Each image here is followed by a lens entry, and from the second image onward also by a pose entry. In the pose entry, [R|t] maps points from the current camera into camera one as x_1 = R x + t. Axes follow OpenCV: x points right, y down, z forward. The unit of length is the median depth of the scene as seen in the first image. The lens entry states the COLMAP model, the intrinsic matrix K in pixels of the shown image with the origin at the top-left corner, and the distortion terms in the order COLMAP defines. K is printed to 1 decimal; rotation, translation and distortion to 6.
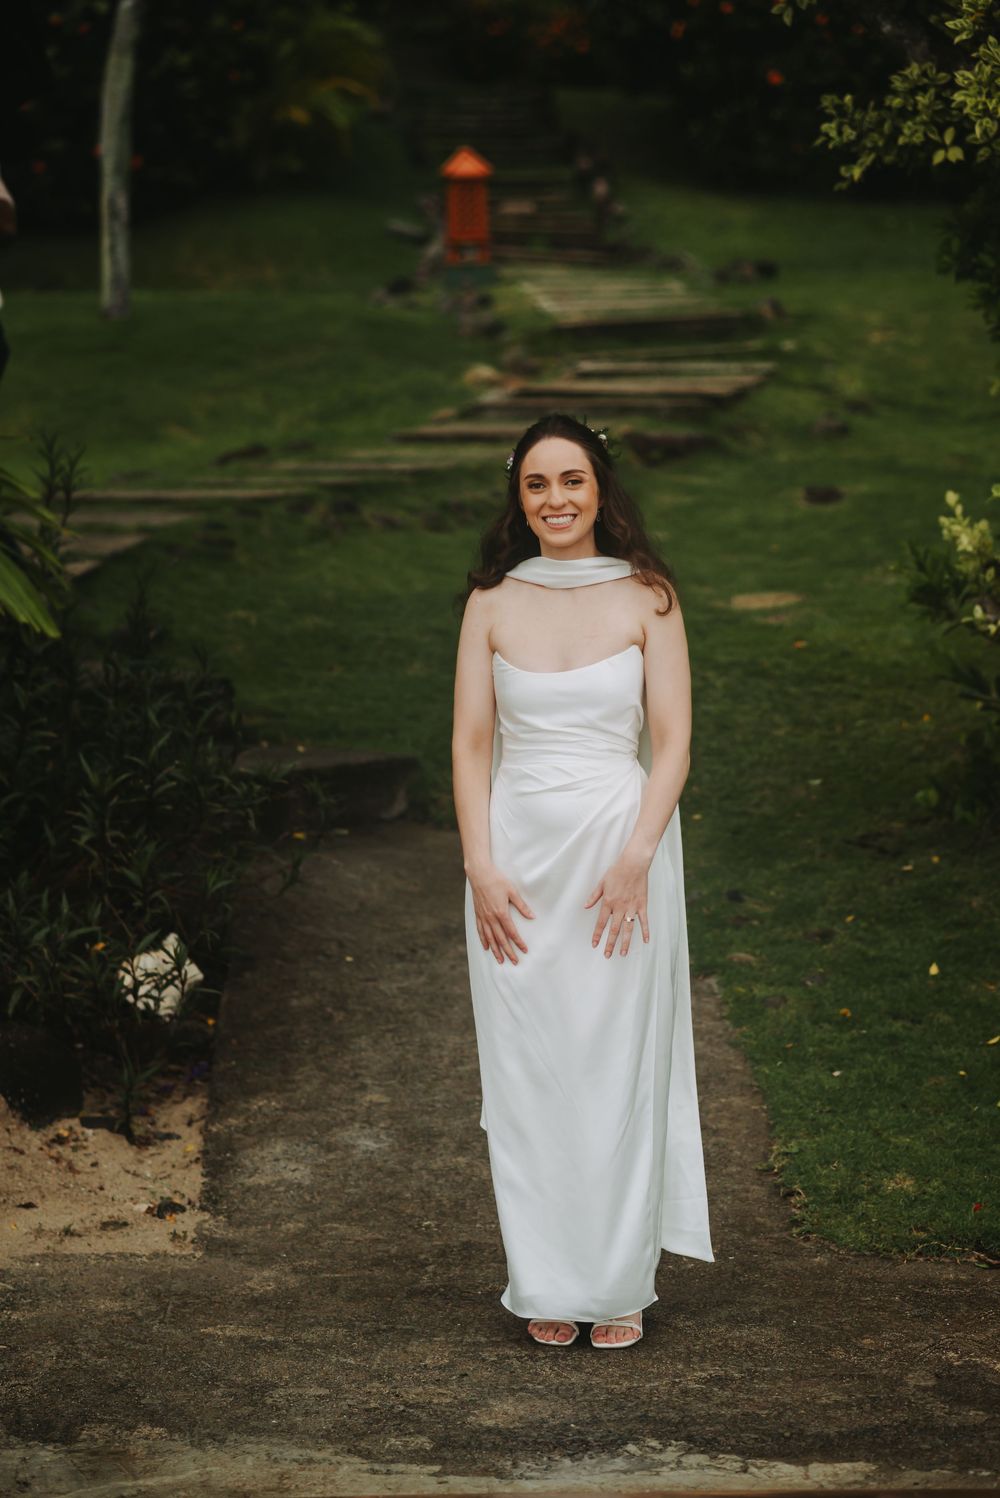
lens RADIAL K [[3685.8, 0, 488.0], [0, 3685.8, 745.5], [0, 0, 1]] dist [0.132408, 0.000000]
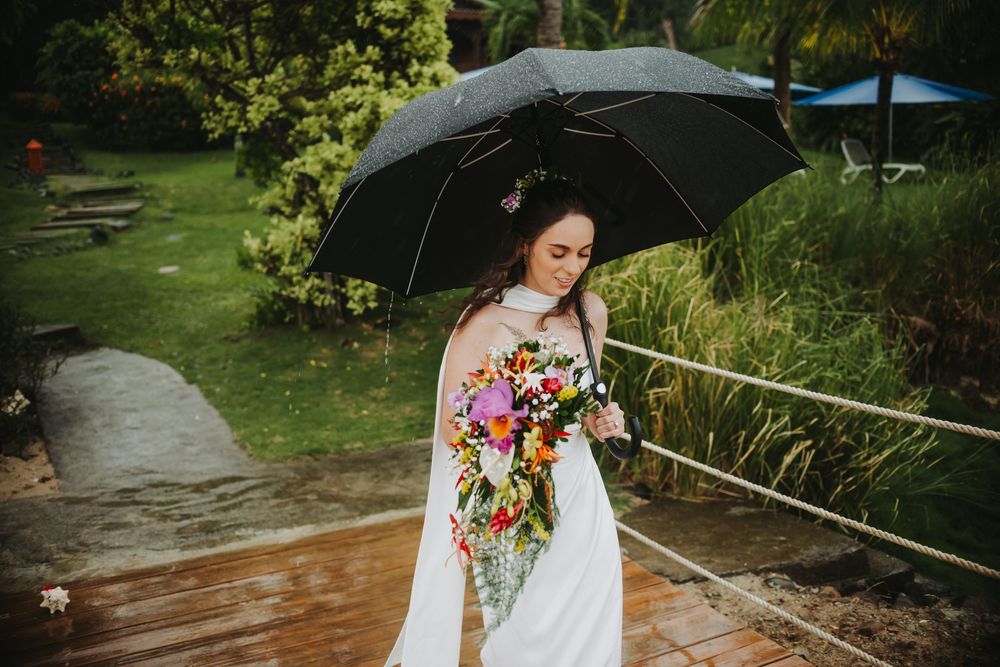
lens RADIAL K [[1027.1, 0, 507.9], [0, 1027.1, 335.4], [0, 0, 1]] dist [-0.115931, 0.000000]
pose [[0.895027, -0.097183, 0.435295, -0.048304], [0.083237, 0.995222, 0.051044, -0.001526], [-0.438176, -0.009453, 0.898839, 0.049780]]
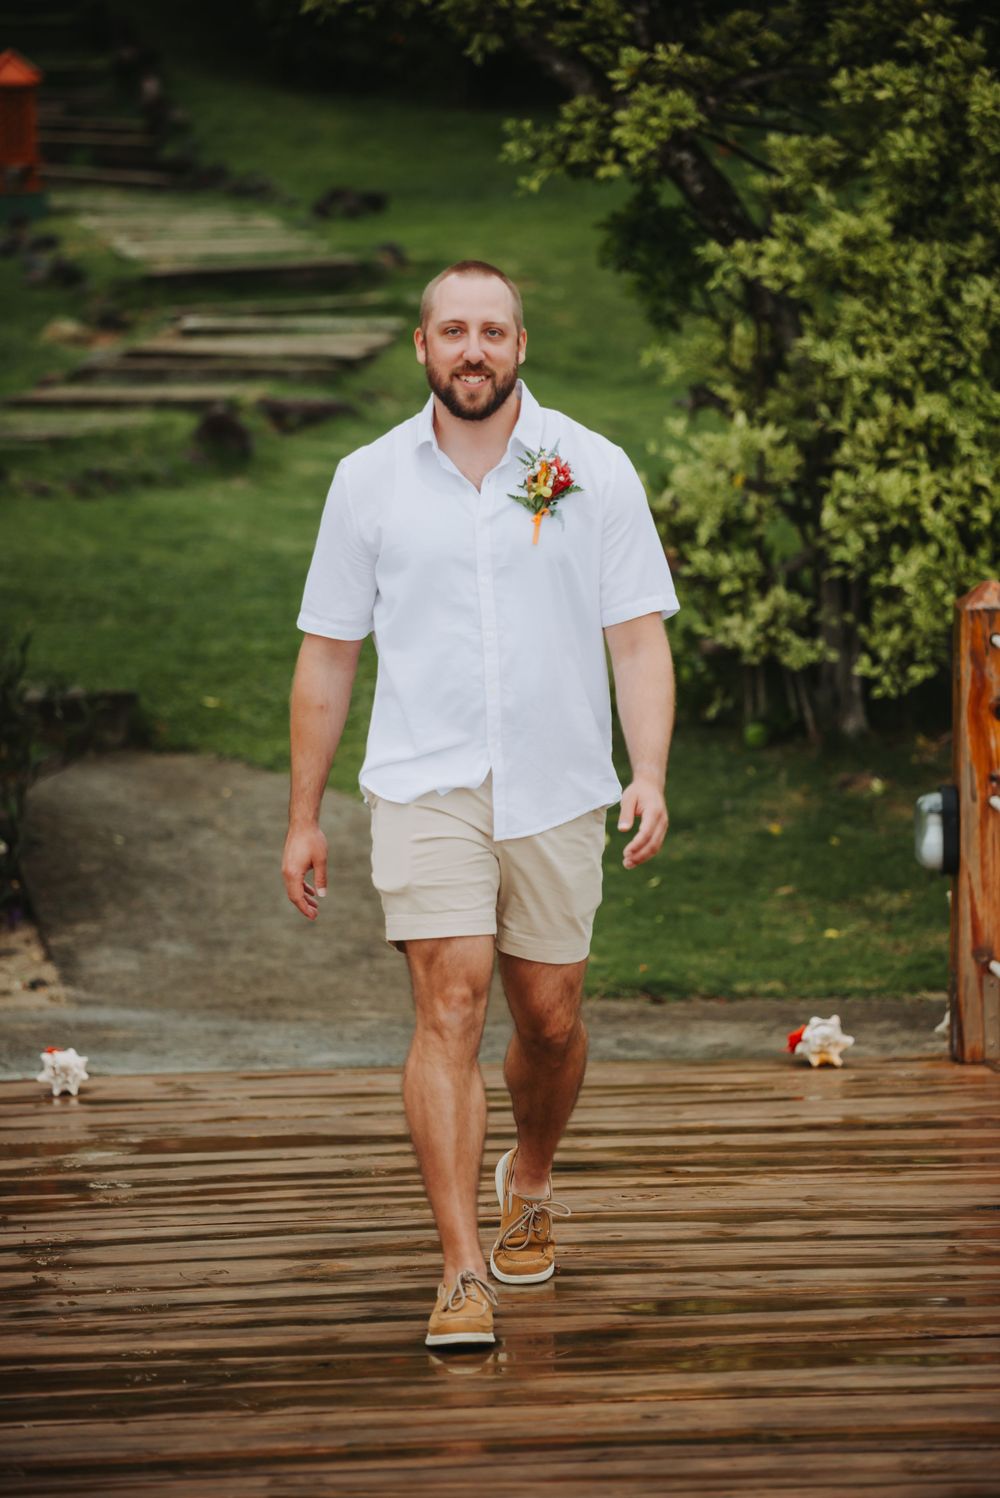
lens RADIAL K [[6339.4, 0, 496.6], [0, 6339.4, 752.3], [0, 0, 1]] dist [0.468553, 0.000000]
pose [[0.993650, -0.006695, 0.112312, -0.093654], [0.009861, 0.999569, -0.027658, 0.055951], [-0.112078, 0.028590, 0.993288, -0.672438]]
